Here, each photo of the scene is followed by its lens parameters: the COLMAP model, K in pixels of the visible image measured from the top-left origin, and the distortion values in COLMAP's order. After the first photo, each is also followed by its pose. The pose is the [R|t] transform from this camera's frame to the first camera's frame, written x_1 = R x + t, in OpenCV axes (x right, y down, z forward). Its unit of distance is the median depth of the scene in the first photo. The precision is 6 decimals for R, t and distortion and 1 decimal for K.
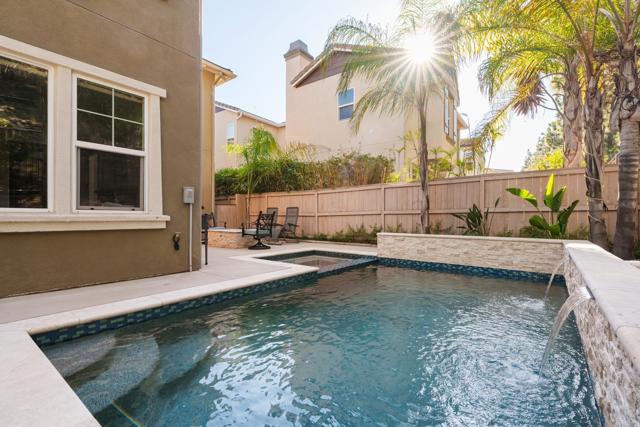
lens RADIAL K [[290.5, 0, 322.9], [0, 290.5, 212.2], [0, 0, 1]] dist [-0.003074, -0.000195]
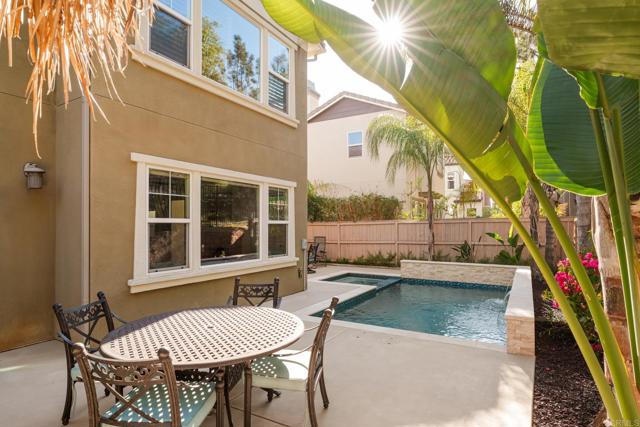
lens RADIAL K [[341.3, 0, 319.4], [0, 341.3, 218.7], [0, 0, 1]] dist [-0.022380, -0.001135]
pose [[0.992945, -0.001832, 0.118565, -0.404016], [0.002015, 0.999997, -0.001419, -0.131131], [-0.118562, 0.001648, 0.992945, -0.602607]]
